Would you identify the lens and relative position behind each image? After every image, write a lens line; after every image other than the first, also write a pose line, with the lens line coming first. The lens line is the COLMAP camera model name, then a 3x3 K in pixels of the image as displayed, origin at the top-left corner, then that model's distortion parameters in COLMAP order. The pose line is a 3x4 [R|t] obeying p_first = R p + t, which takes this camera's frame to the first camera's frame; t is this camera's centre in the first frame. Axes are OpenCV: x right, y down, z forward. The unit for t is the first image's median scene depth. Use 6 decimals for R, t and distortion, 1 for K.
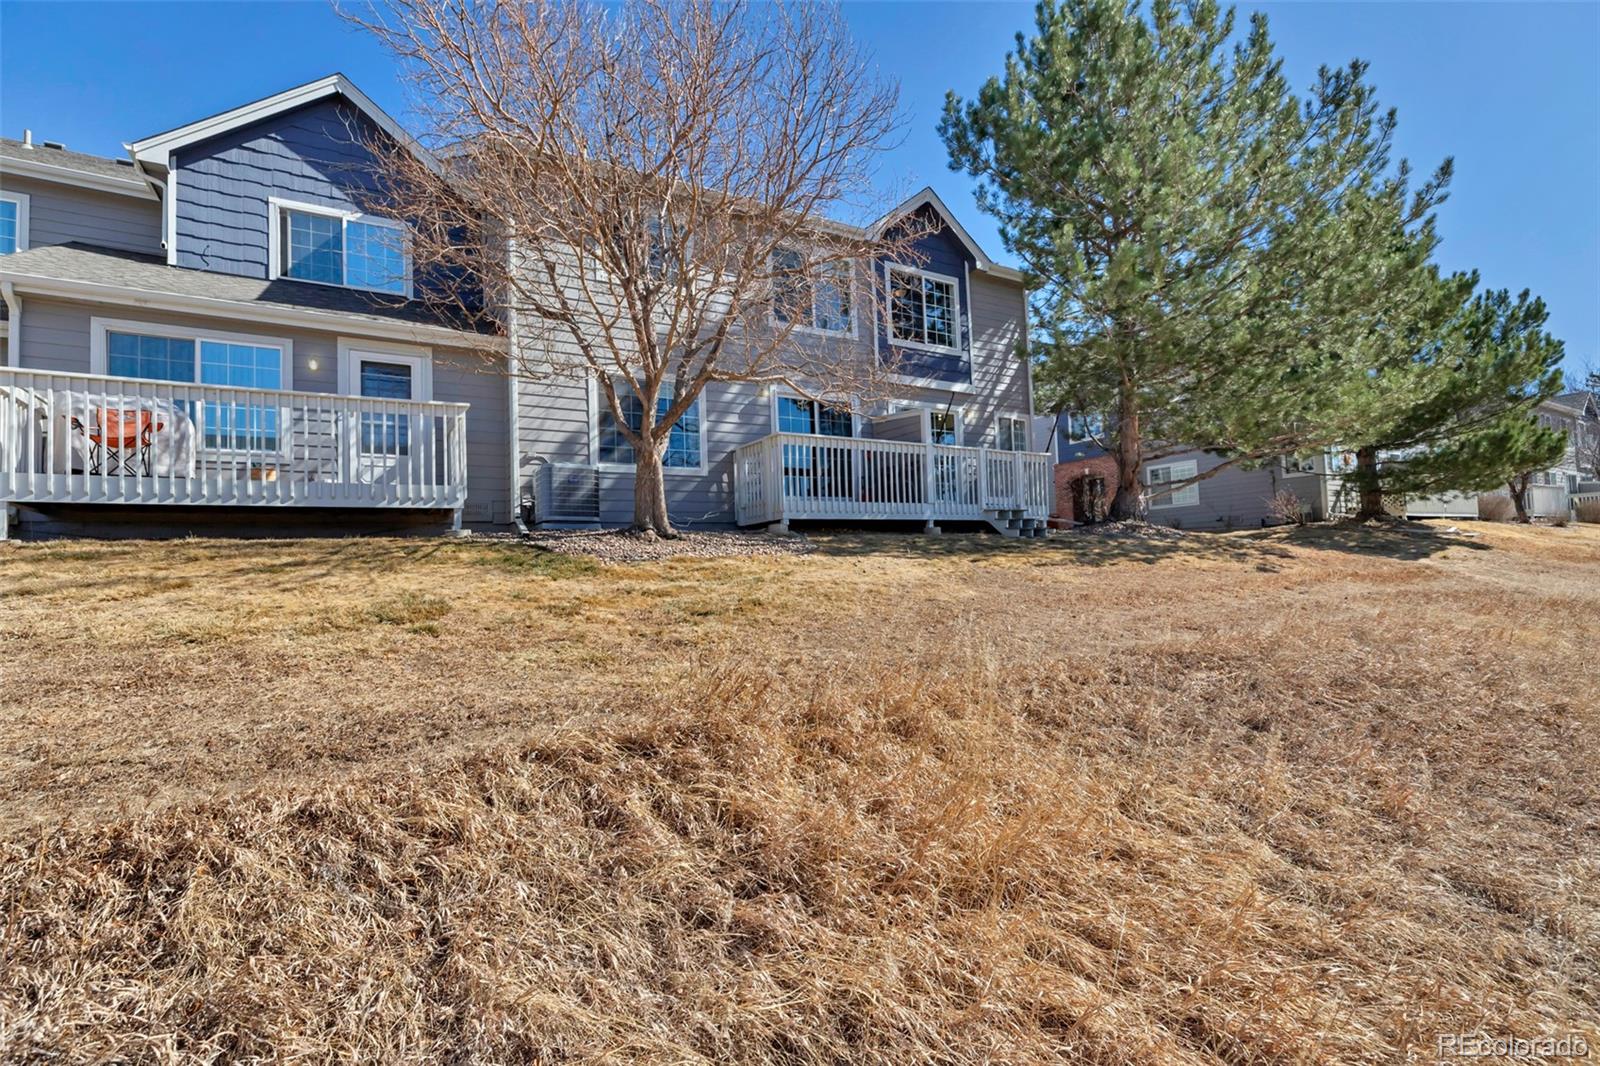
lens RADIAL K [[742.1, 0, 799.3], [0, 742.1, 540.7], [0, 0, 1]] dist [0.001968, -0.001392]
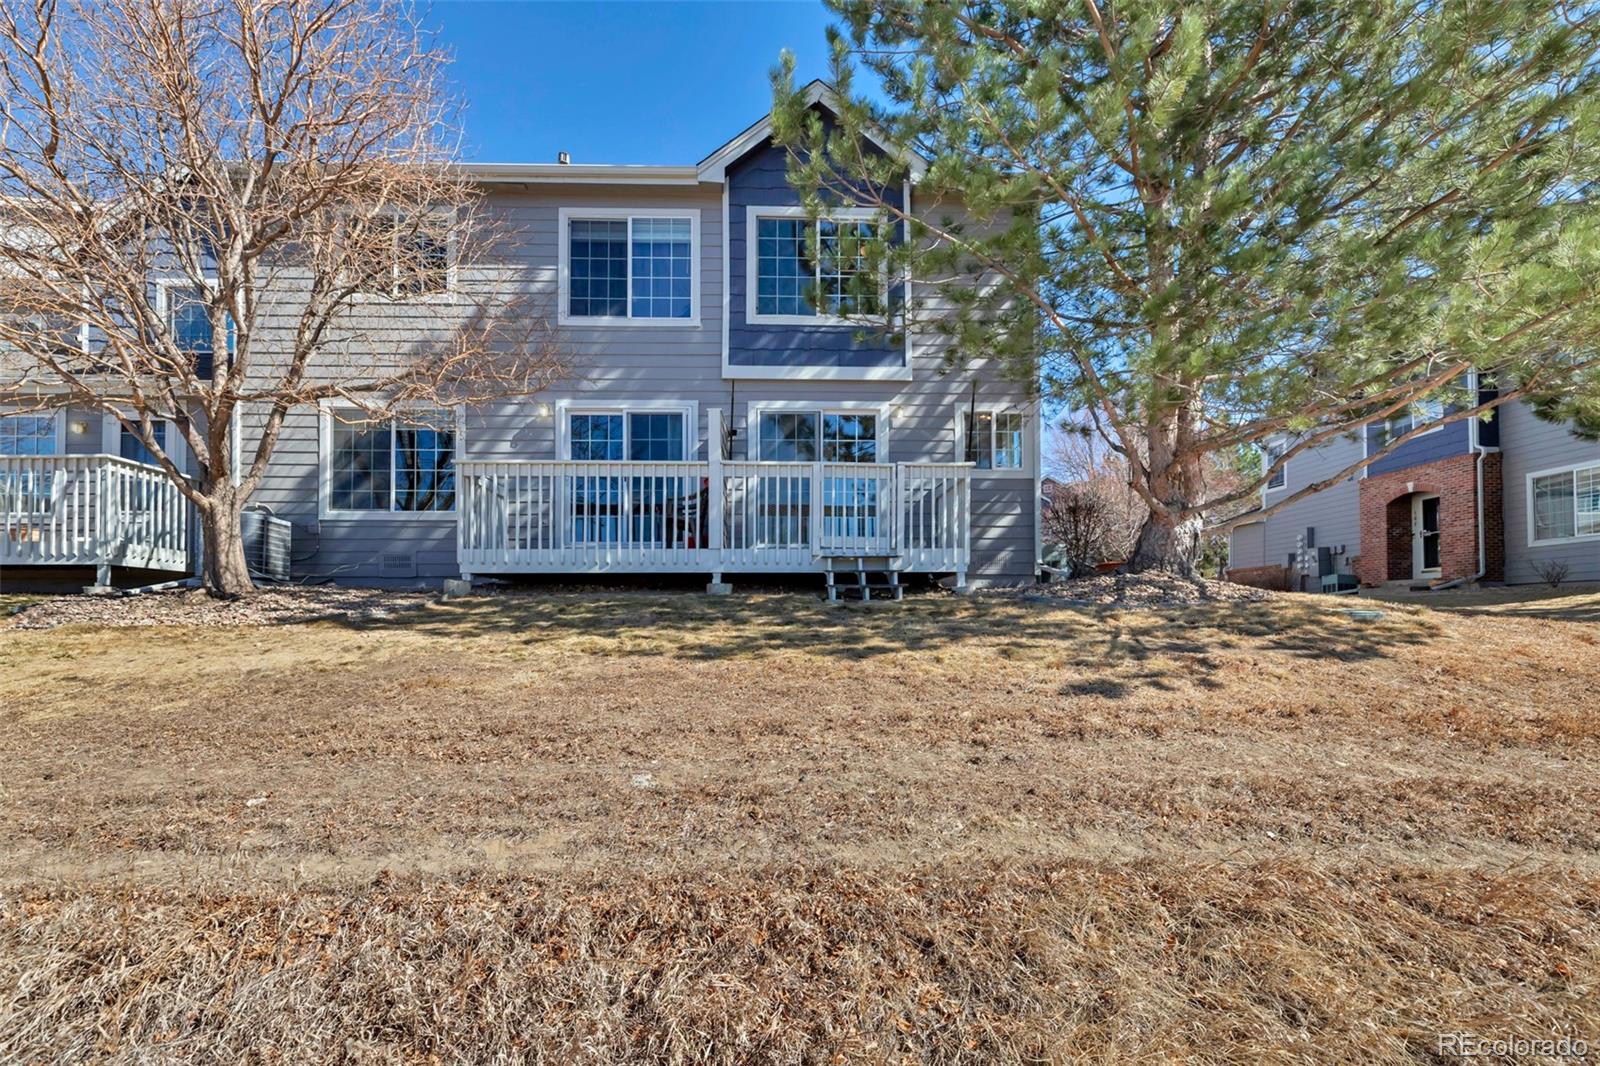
lens RADIAL K [[877.8, 0, 790.0], [0, 877.8, 600.8], [0, 0, 1]] dist [-0.000415, -0.000636]
pose [[0.869199, 0.009241, -0.494377, 0.575614], [-0.008192, 0.999957, 0.004287, -0.005776], [0.494395, 0.000324, 0.869237, 0.296744]]
